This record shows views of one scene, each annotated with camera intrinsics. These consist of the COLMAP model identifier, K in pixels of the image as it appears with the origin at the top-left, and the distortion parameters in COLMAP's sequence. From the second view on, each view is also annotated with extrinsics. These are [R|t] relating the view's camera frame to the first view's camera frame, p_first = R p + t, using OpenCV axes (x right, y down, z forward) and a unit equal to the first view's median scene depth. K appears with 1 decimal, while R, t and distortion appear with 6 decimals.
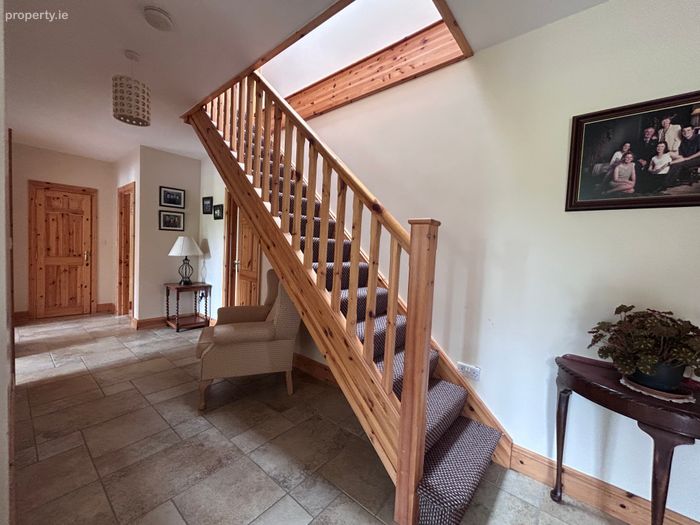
lens RADIAL K [[281.6, 0, 351.3], [0, 281.6, 265.0], [0, 0, 1]] dist [-0.004024, 0.001068]
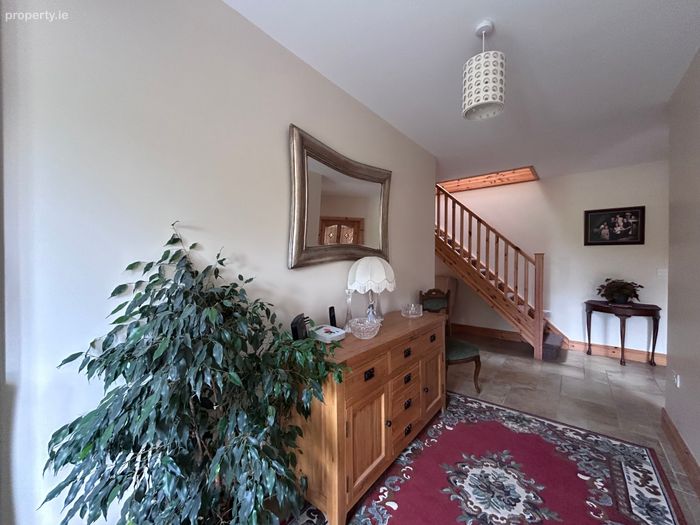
lens RADIAL K [[281.6, 0, 350.9], [0, 281.6, 262.3], [0, 0, 1]] dist [-0.004024, 0.001068]
pose [[0.998995, -0.040658, 0.018874, -1.600501], [0.041345, 0.998439, -0.037547, -0.031199], [-0.017318, 0.038289, 0.999117, -1.717148]]
